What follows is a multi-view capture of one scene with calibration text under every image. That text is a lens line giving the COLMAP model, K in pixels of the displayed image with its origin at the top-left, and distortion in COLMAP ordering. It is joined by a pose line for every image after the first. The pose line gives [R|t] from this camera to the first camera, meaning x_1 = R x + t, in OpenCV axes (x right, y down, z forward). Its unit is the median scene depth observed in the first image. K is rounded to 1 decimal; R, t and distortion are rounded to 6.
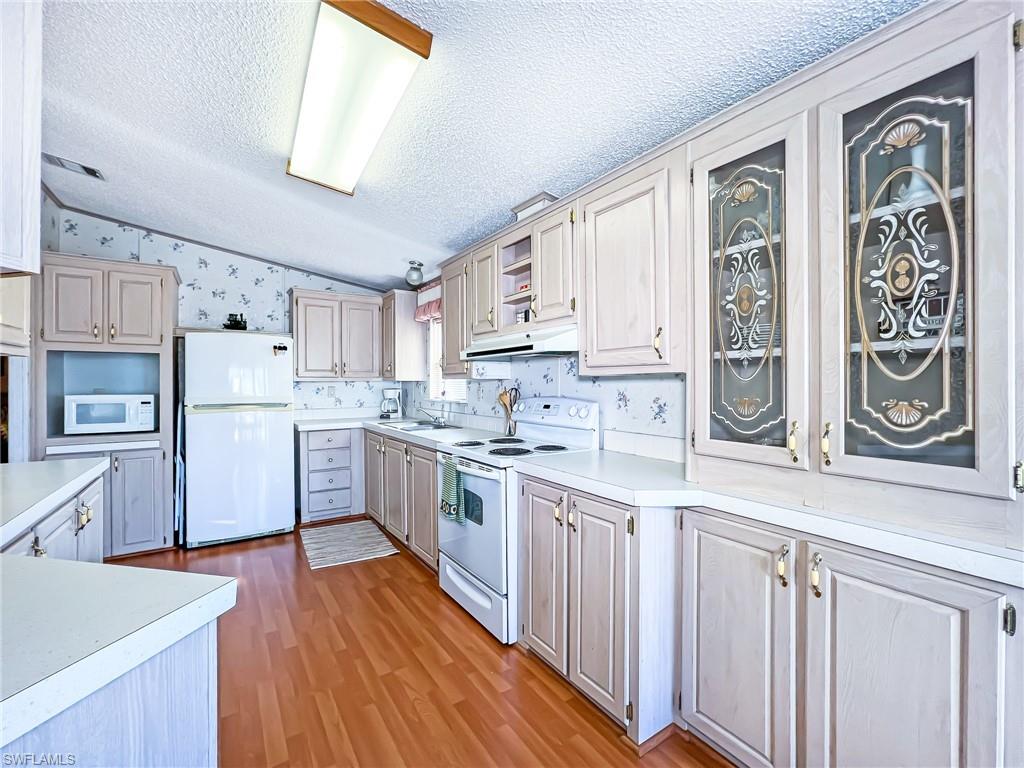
lens RADIAL K [[452.6, 0, 512.0], [0, 452.6, 384.0], [0, 0, 1]] dist [-0.000567, 0.000338]
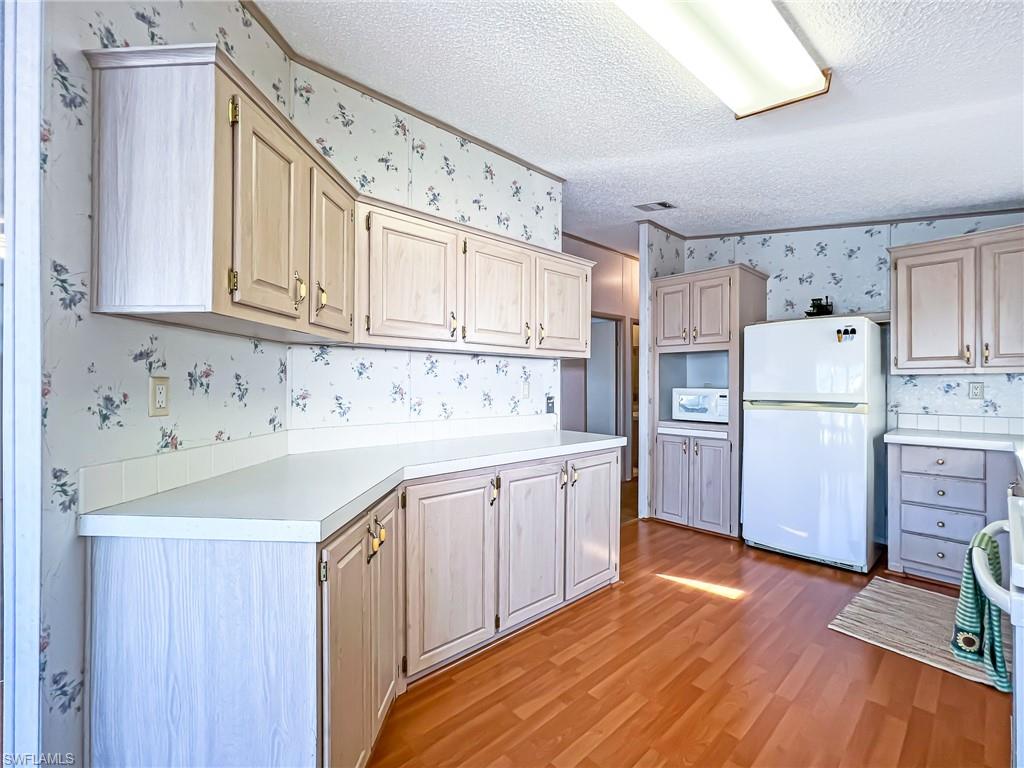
lens RADIAL K [[452.6, 0, 512.0], [0, 452.6, 384.0], [0, 0, 1]] dist [-0.000567, 0.000338]
pose [[0.164470, 0.002903, -0.986378, 0.188476], [-0.001282, 0.999995, 0.002729, 0.010718], [0.986381, 0.000816, 0.164473, 0.351729]]
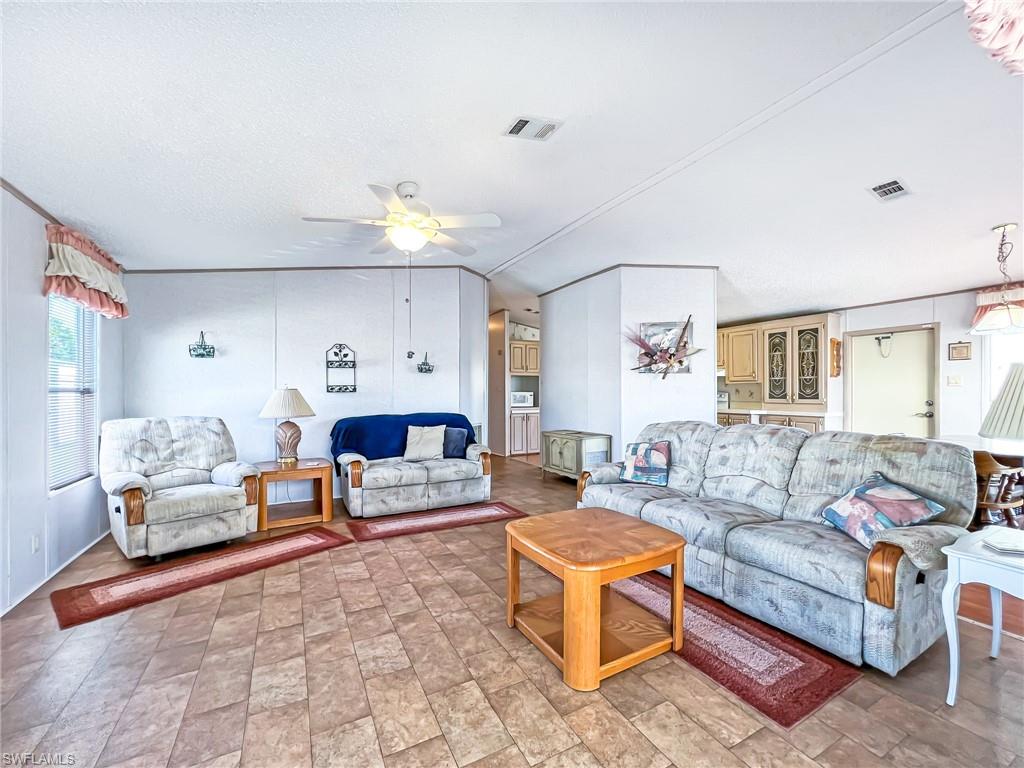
lens RADIAL K [[424.5, 0, 516.5], [0, 424.5, 393.2], [0, 0, 1]] dist [-0.001348, -0.000128]
pose [[0.995896, -0.003096, -0.090449, -0.743347], [0.003201, 0.999994, 0.001011, 0.029678], [0.090446, -0.001297, 0.995901, -1.515869]]
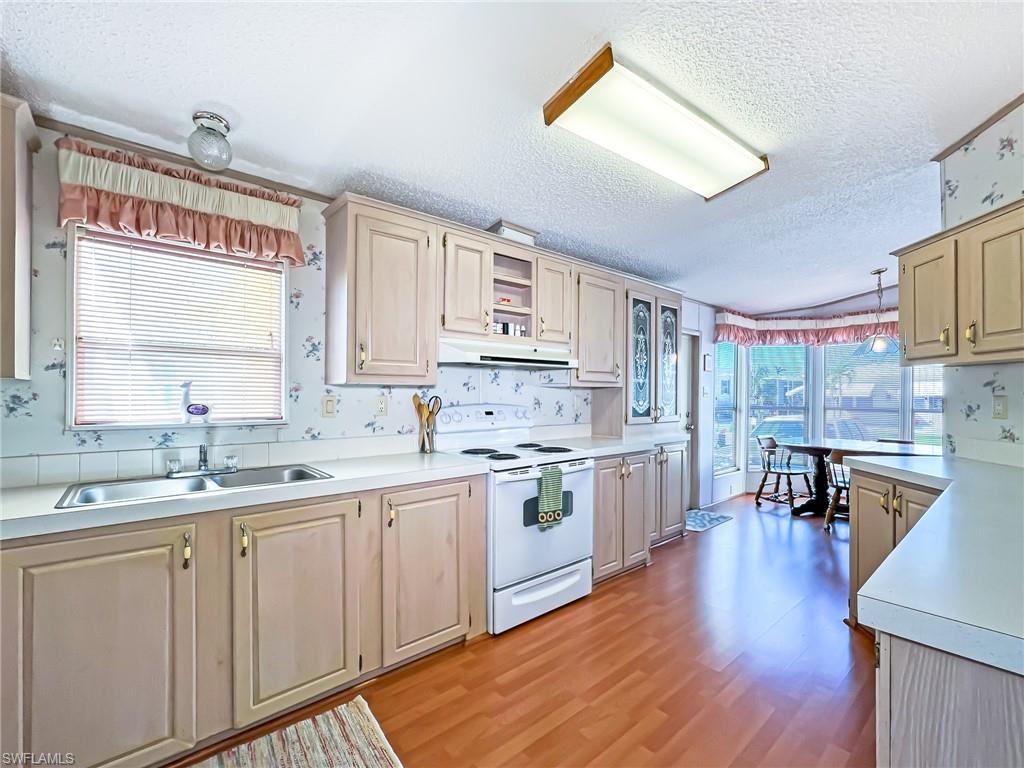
lens RADIAL K [[452.1, 0, 513.9], [0, 452.1, 396.6], [0, 0, 1]] dist [0.000486, 0.000807]
pose [[-0.127929, -0.004257, 0.991774, -0.849458], [-0.001196, 0.999991, 0.004138, 0.005402], [-0.991783, -0.000656, -0.127933, 0.924653]]
